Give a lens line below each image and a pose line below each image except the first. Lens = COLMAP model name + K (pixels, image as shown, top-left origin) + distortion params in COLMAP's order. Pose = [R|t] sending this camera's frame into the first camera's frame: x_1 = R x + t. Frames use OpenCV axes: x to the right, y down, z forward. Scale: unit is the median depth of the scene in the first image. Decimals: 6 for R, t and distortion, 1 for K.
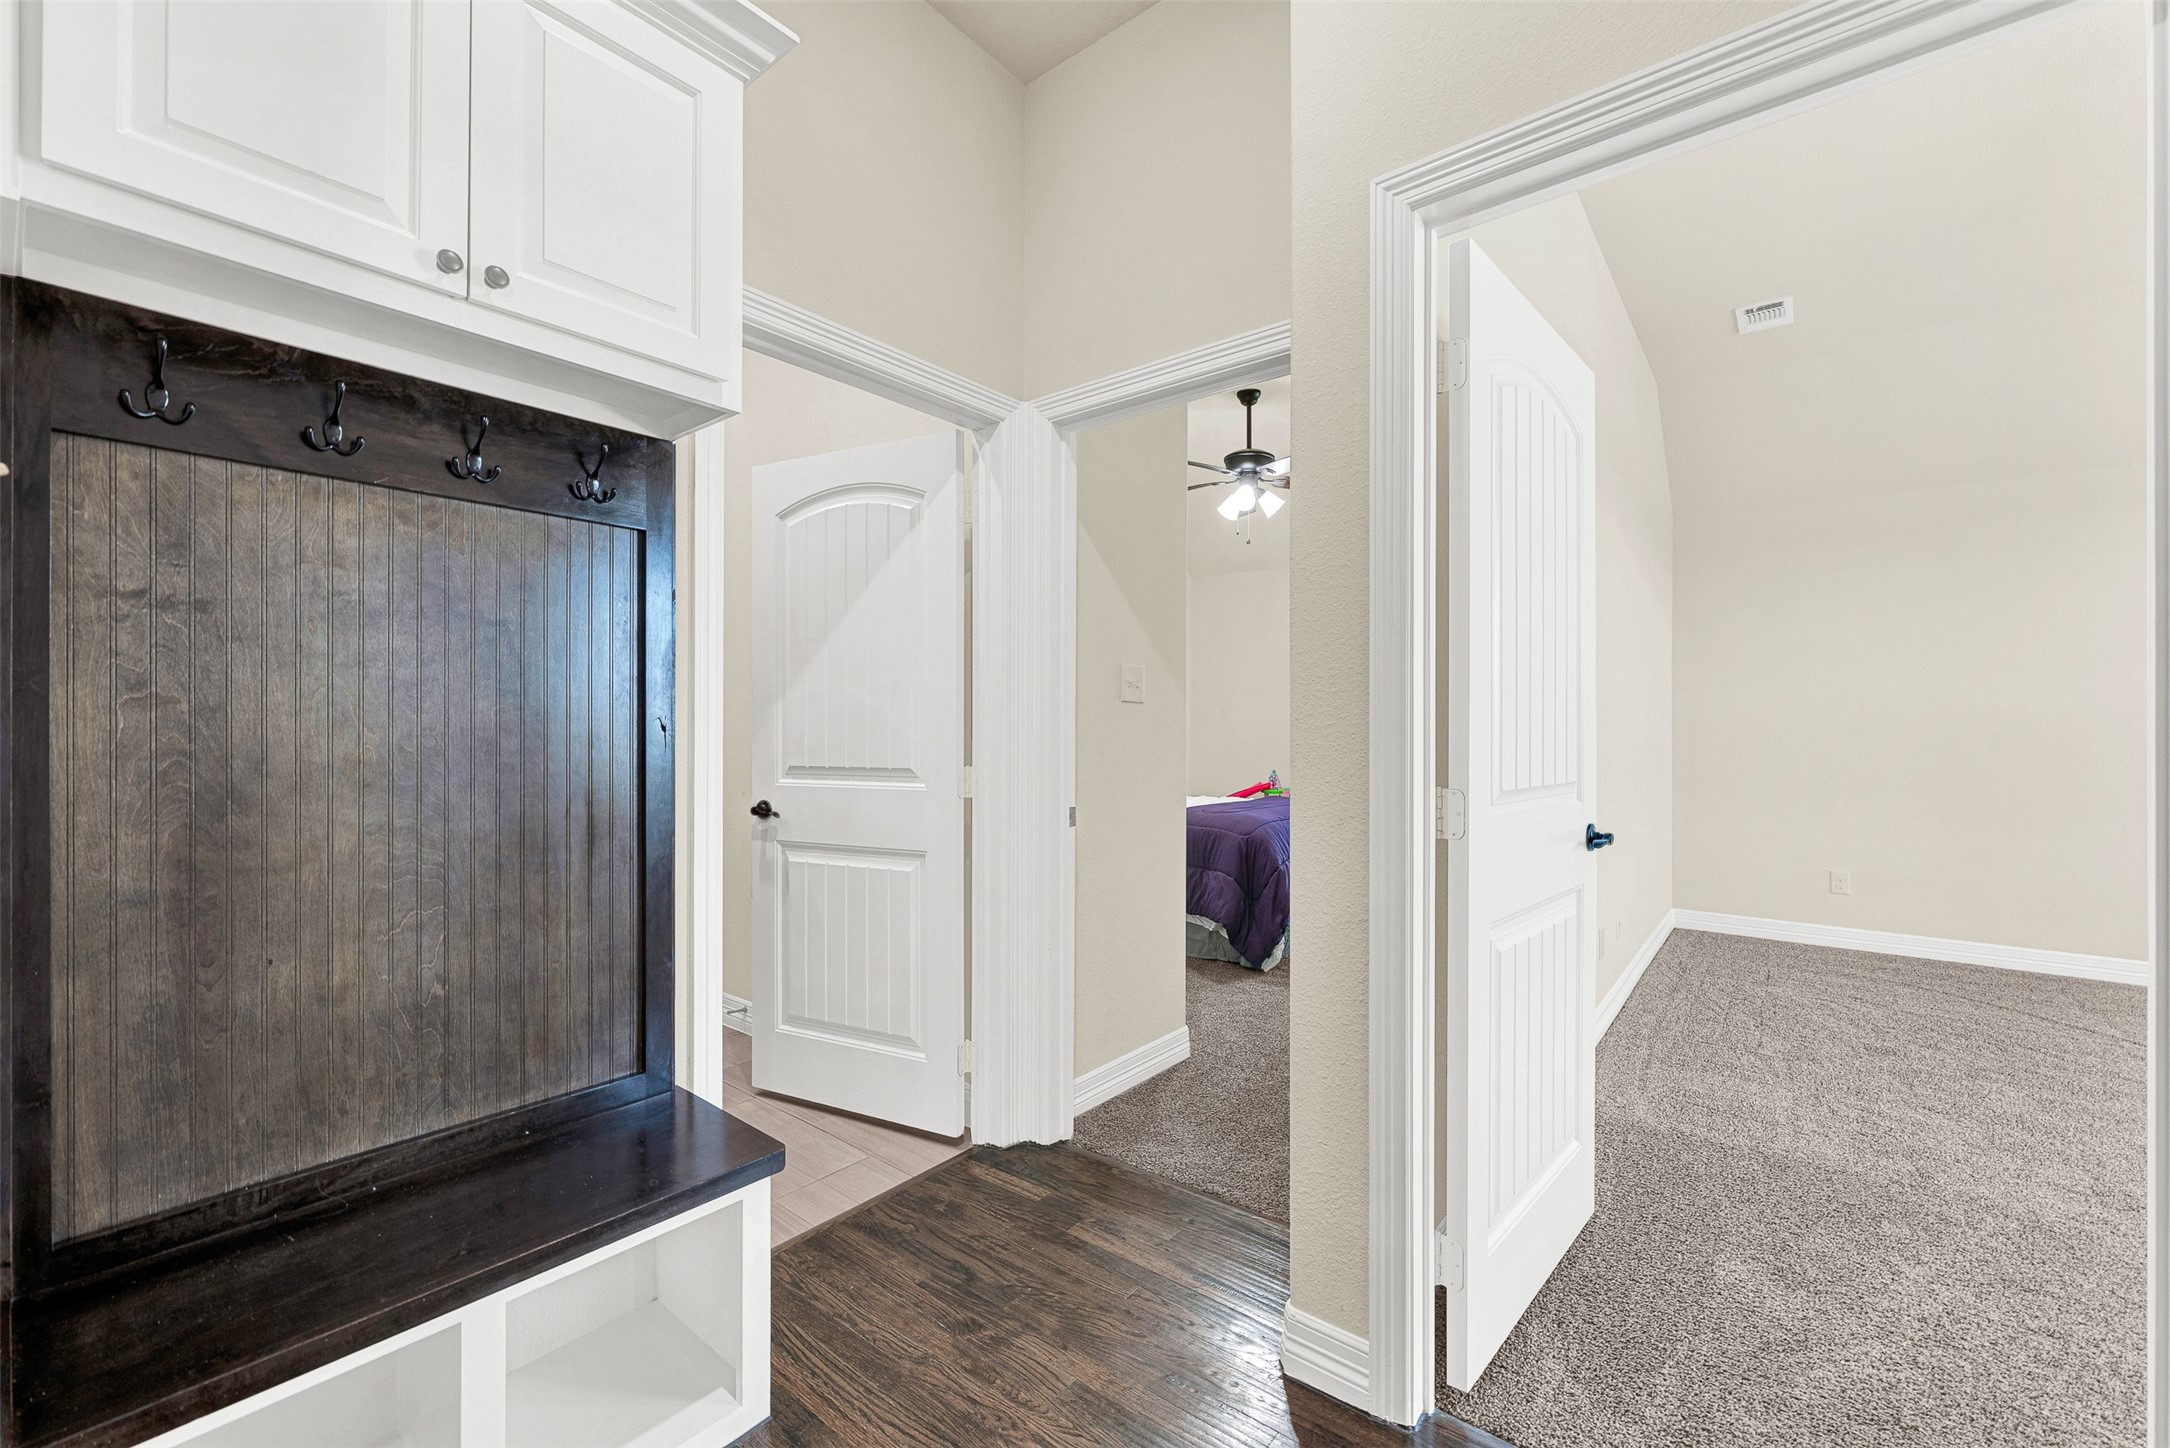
lens RADIAL K [[883.3, 0, 1085.9], [0, 883.3, 722.3], [0, 0, 1]] dist [0.000897, 0.000078]
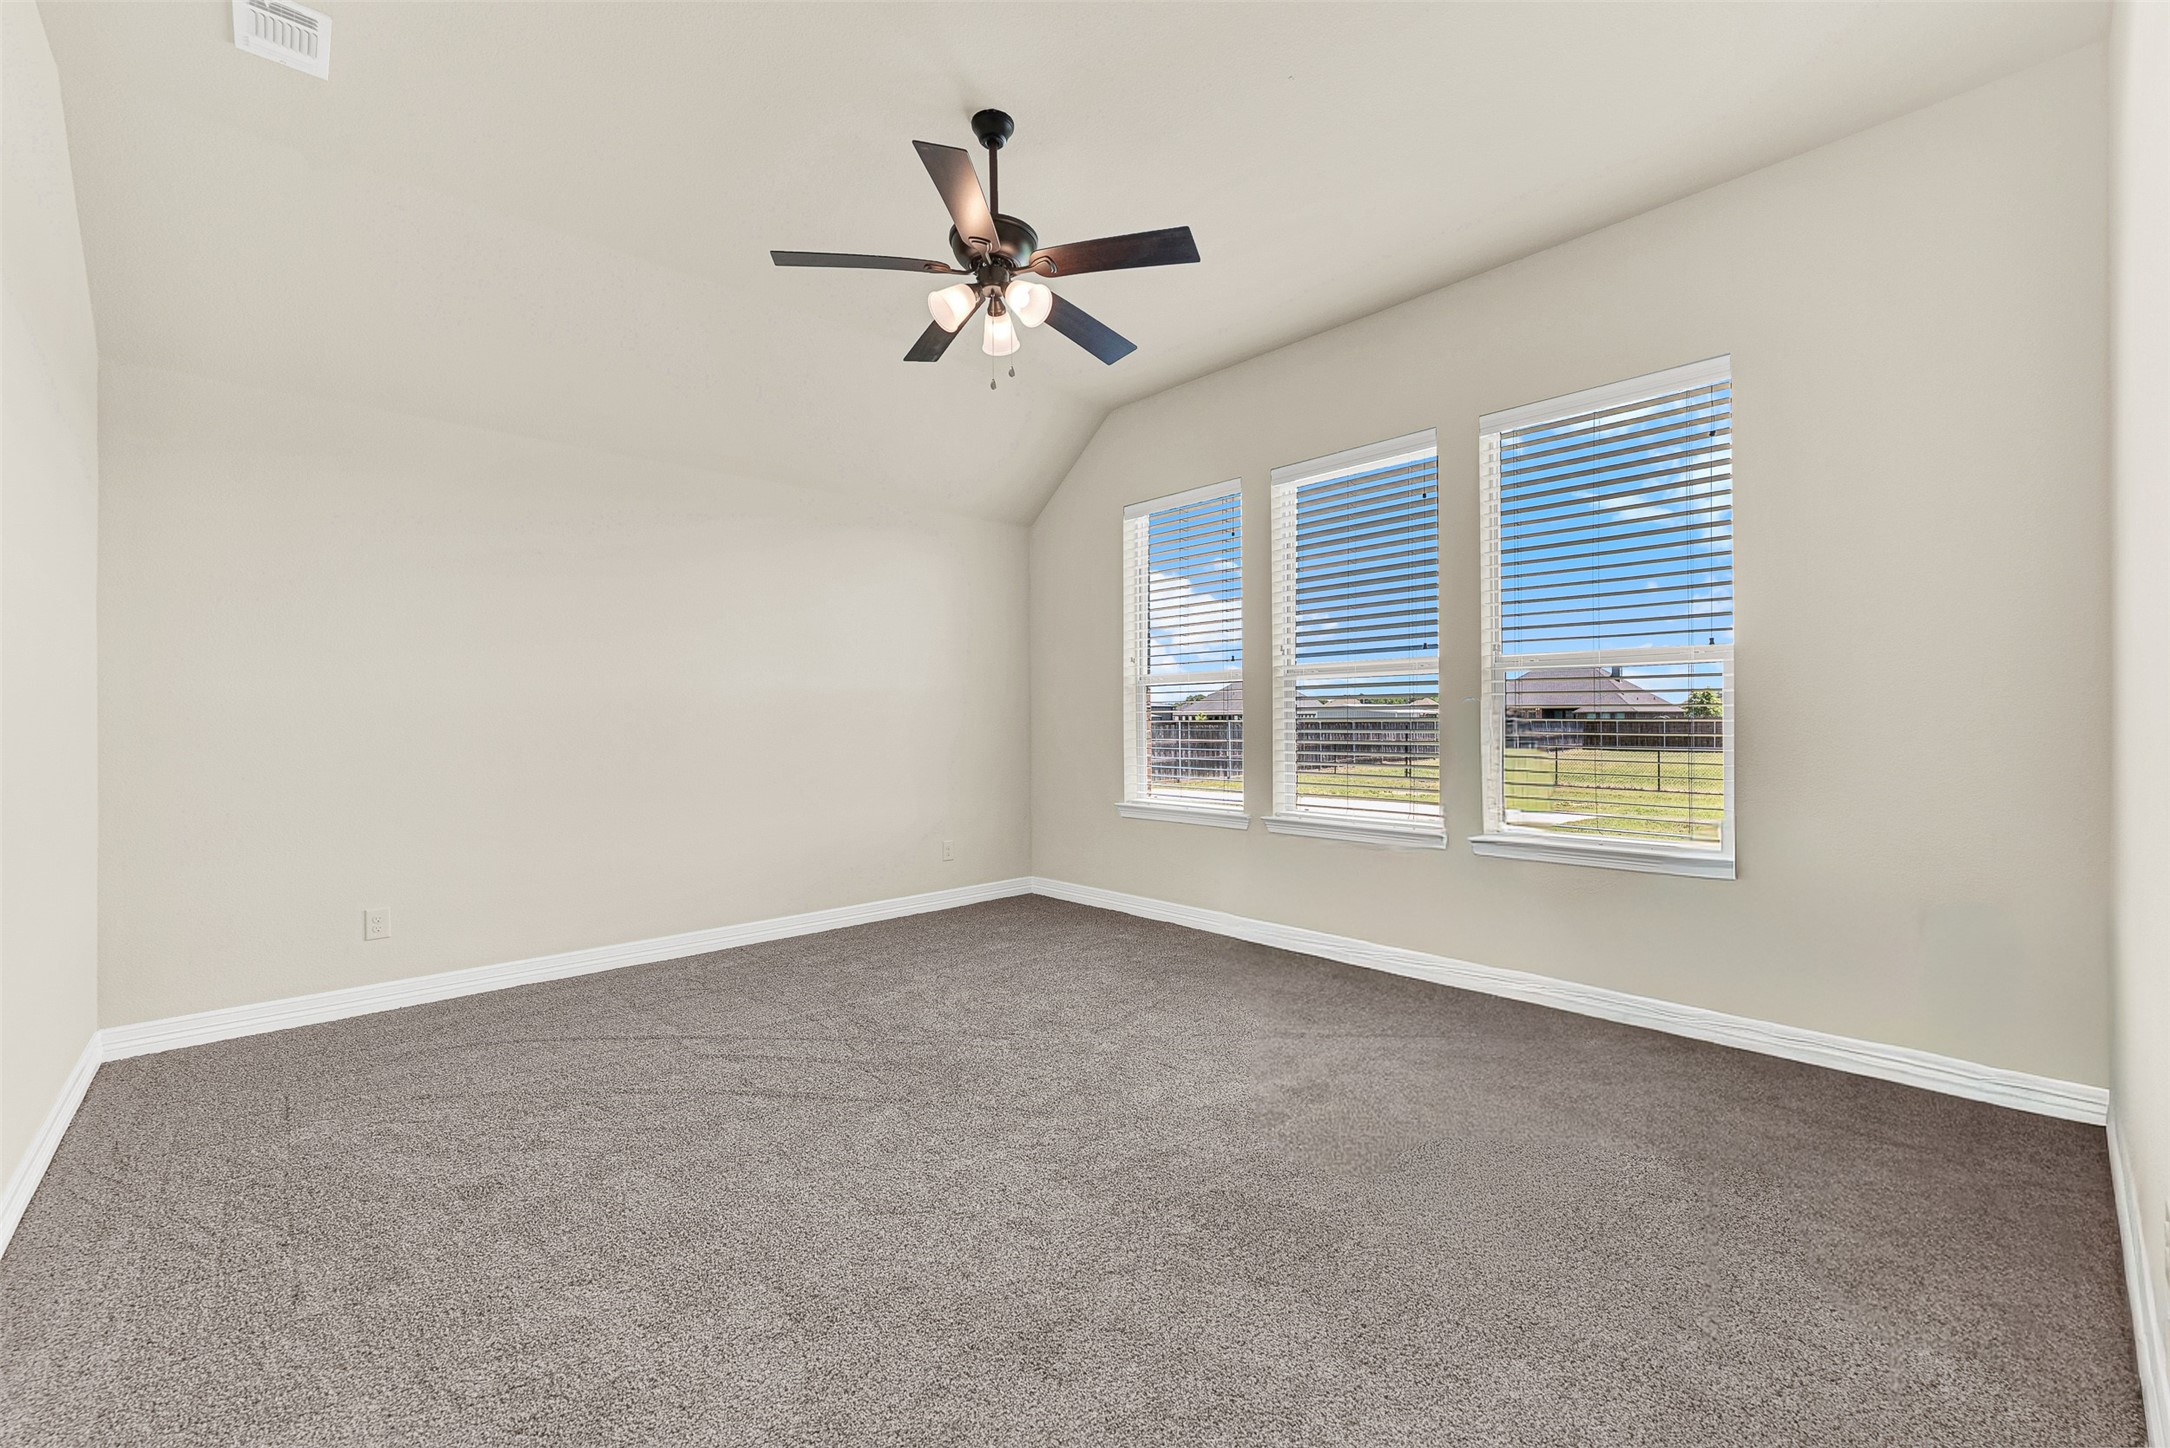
lens RADIAL K [[883.3, 0, 1086.9], [0, 883.3, 716.9], [0, 0, 1]] dist [0.000897, 0.000078]
pose [[0.143933, 0.000058, 0.989587, 0.280347], [0.002736, 0.999996, -0.000456, 0.010513], [-0.989584, 0.002773, 0.143933, 0.419162]]
